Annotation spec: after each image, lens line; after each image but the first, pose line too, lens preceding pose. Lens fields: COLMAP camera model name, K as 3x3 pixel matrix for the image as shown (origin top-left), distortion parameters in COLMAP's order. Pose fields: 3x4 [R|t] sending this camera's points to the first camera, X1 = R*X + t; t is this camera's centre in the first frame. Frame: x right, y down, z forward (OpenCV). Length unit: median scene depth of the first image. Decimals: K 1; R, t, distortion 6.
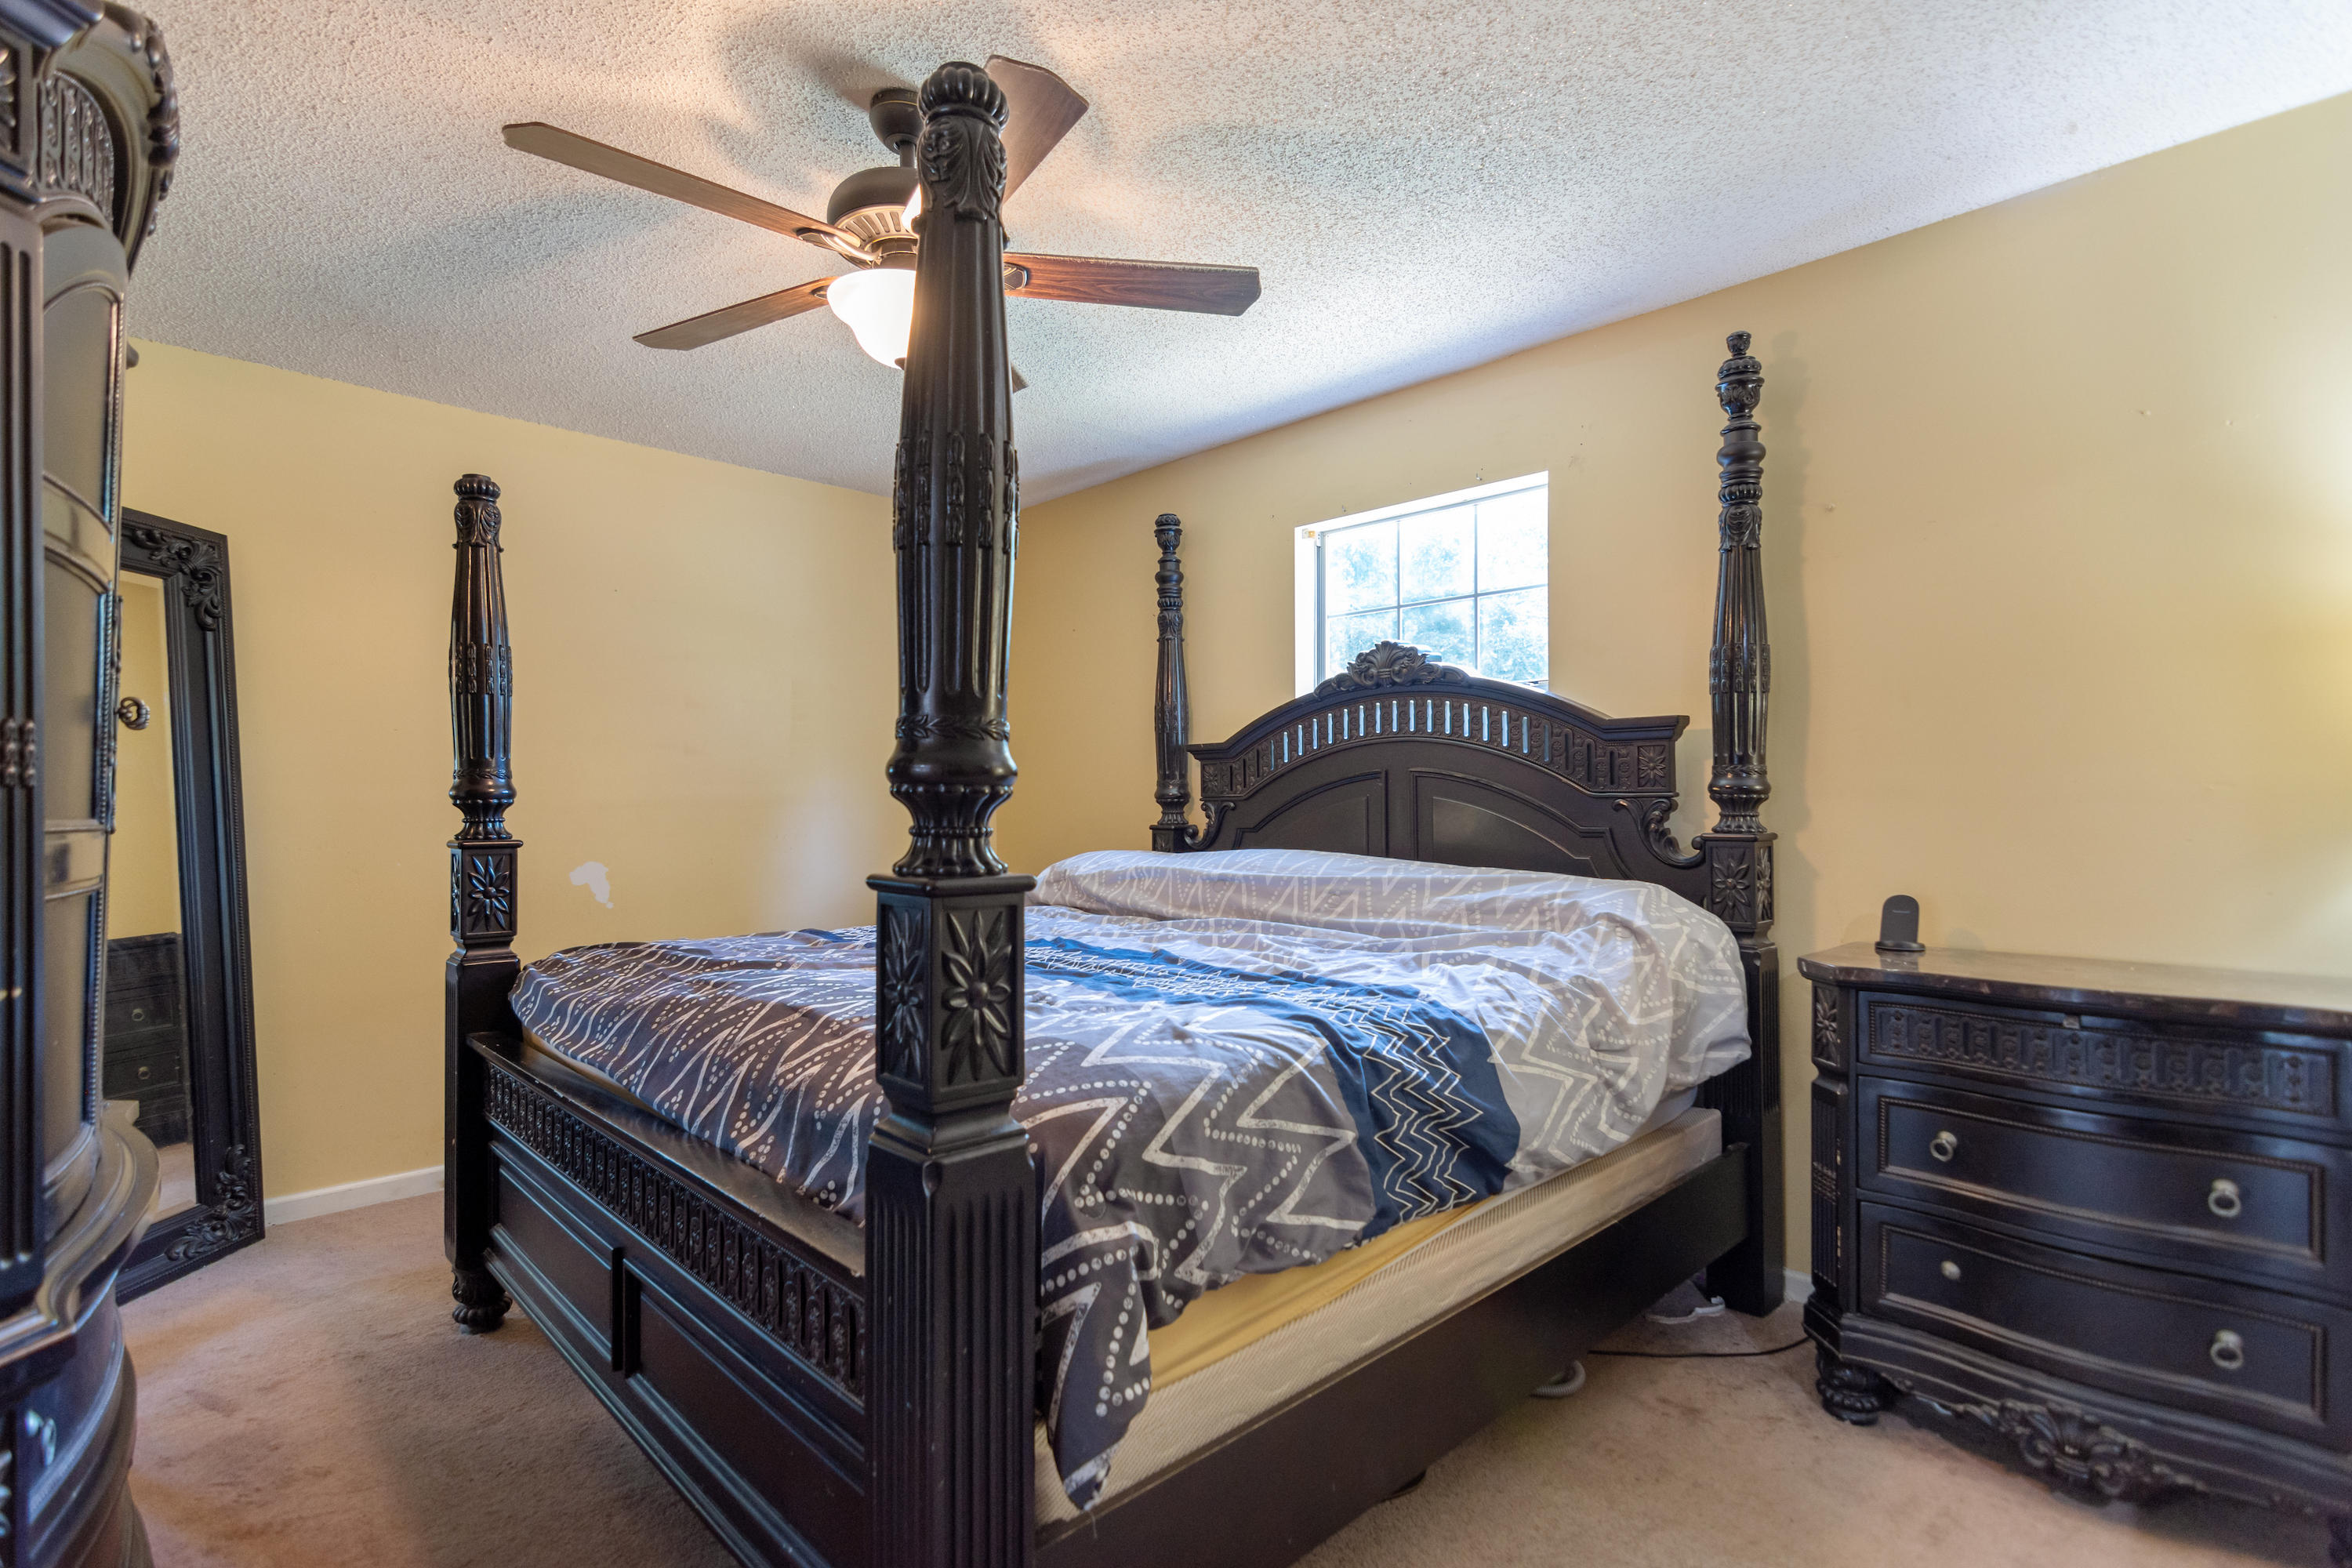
lens RADIAL K [[1125.4, 0, 1173.7], [0, 1125.4, 792.1], [0, 0, 1]] dist [-0.003117, 0.000507]
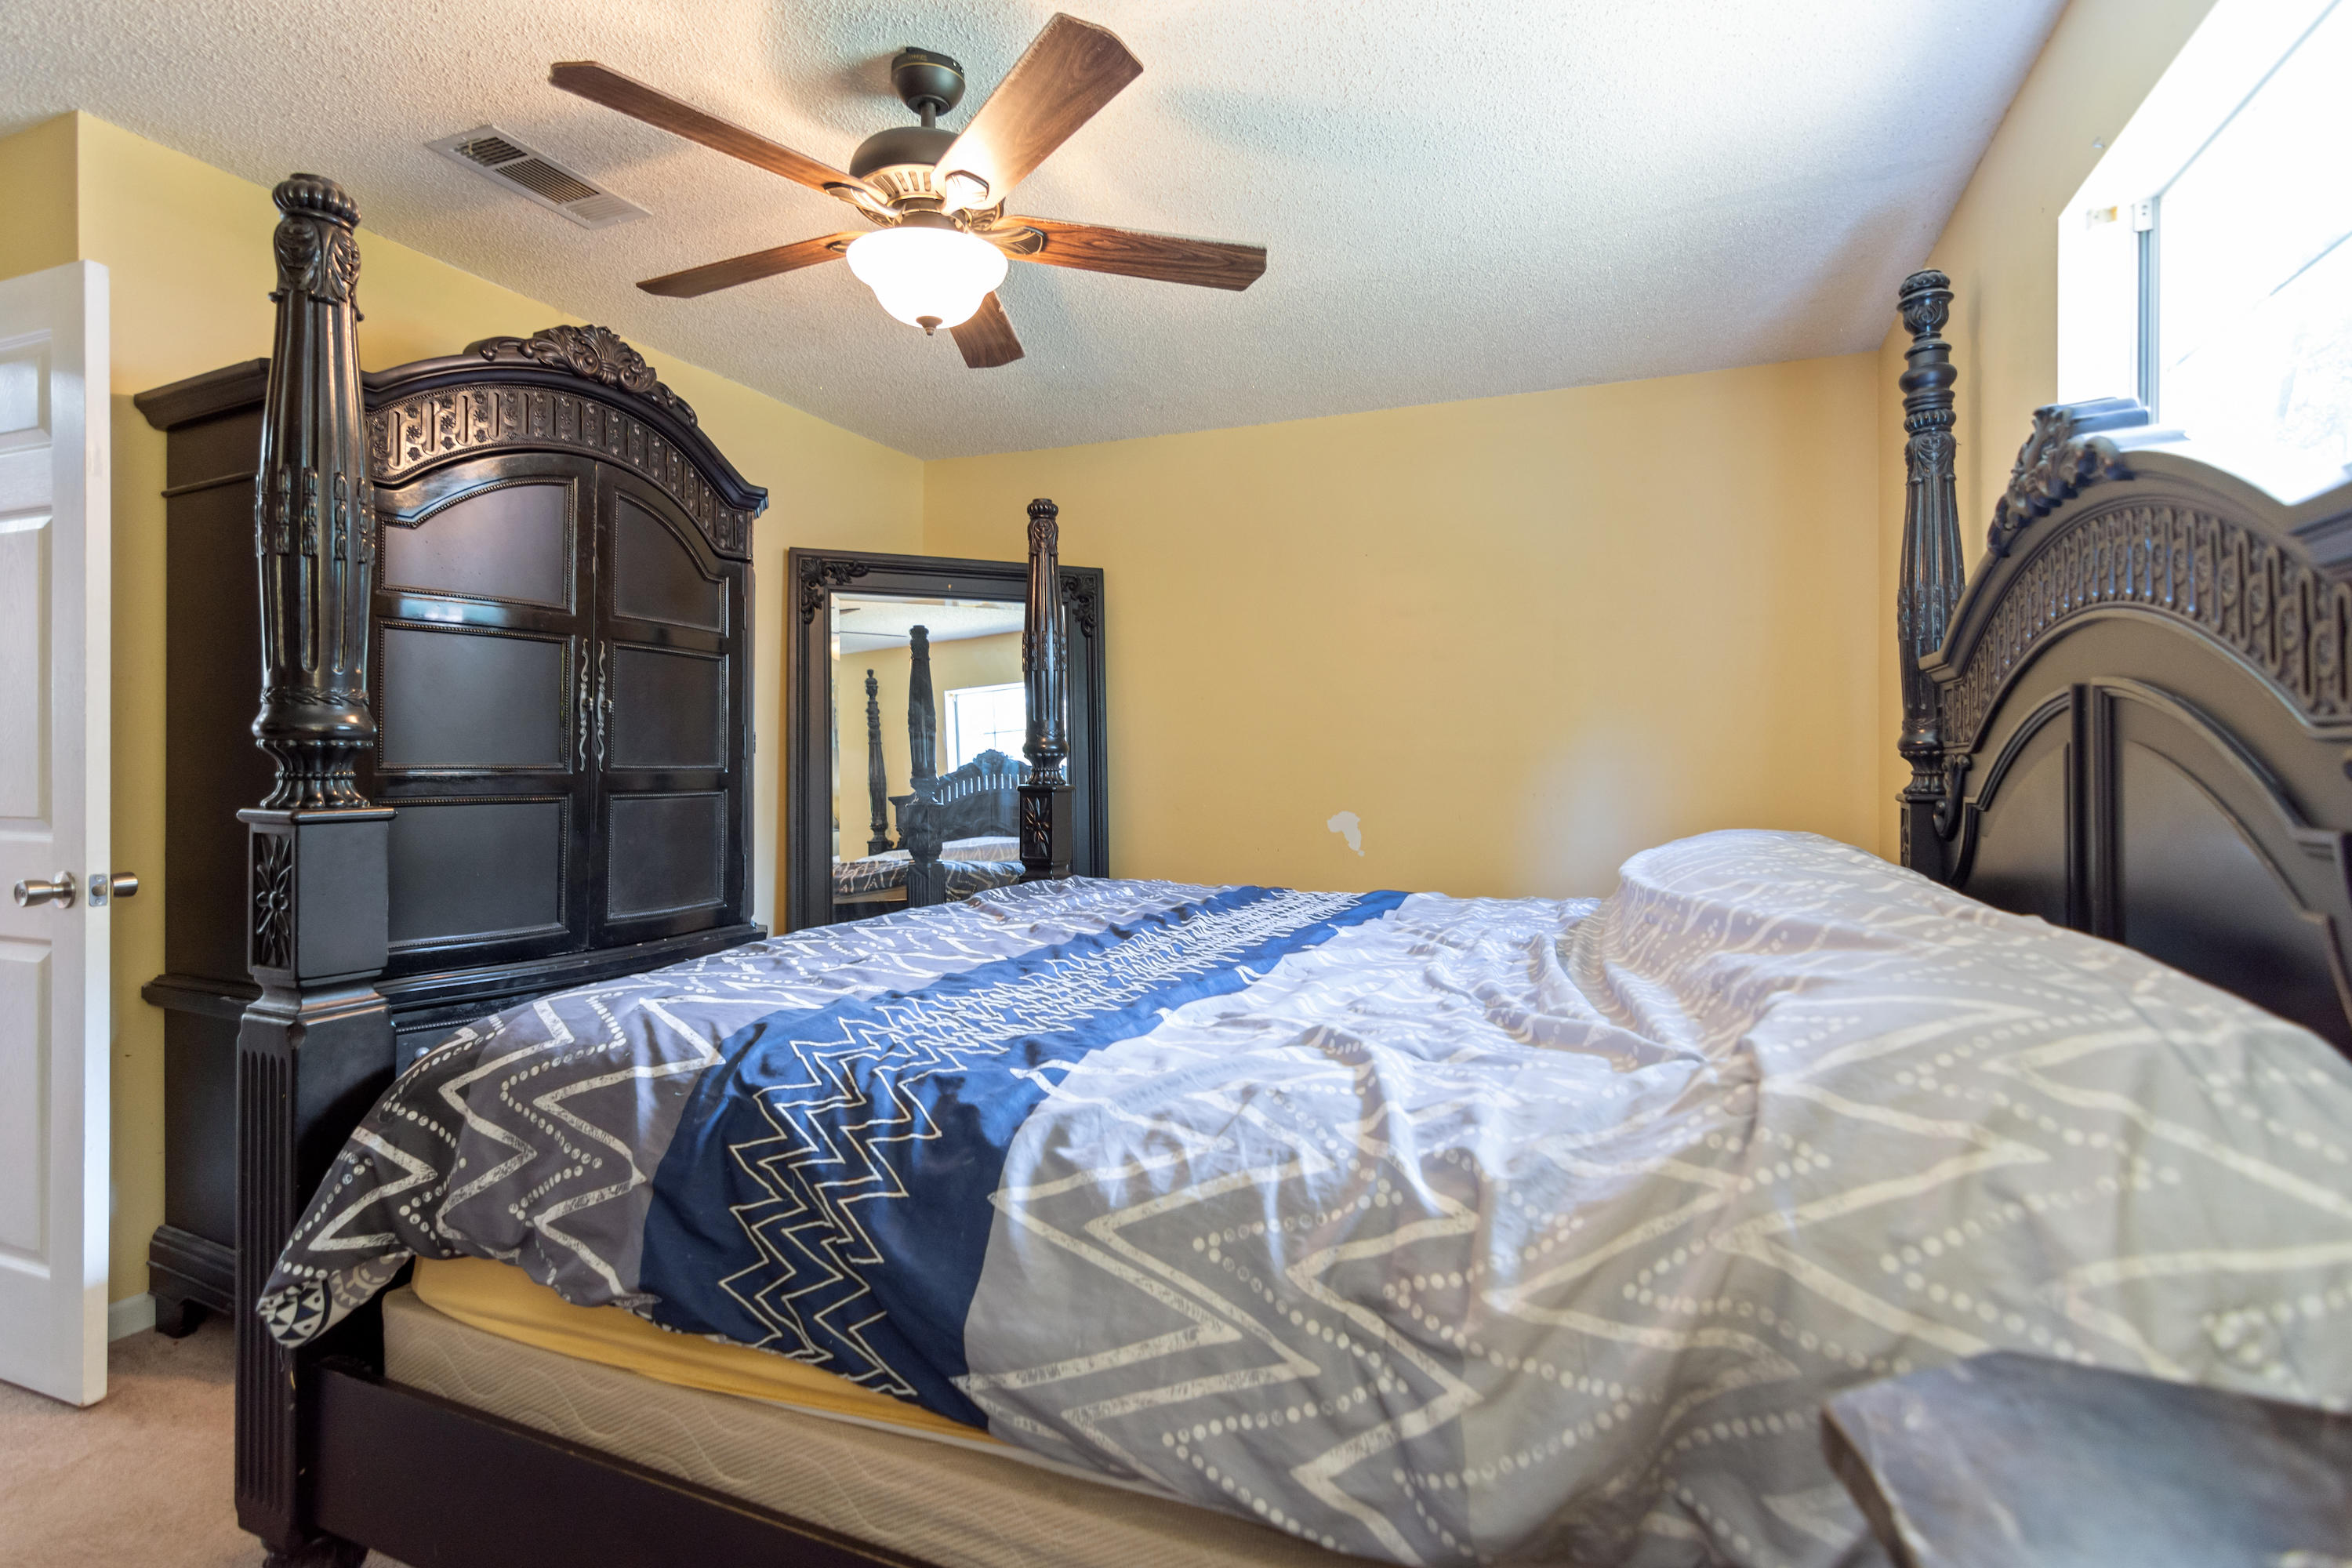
lens RADIAL K [[1125.4, 0, 1173.7], [0, 1125.4, 792.1], [0, 0, 1]] dist [-0.003117, 0.000507]
pose [[0.390375, 0.028940, -0.920201, 0.787429], [0.006798, 0.999388, 0.034314, 0.009118], [0.920631, -0.019651, 0.389940, 0.805346]]
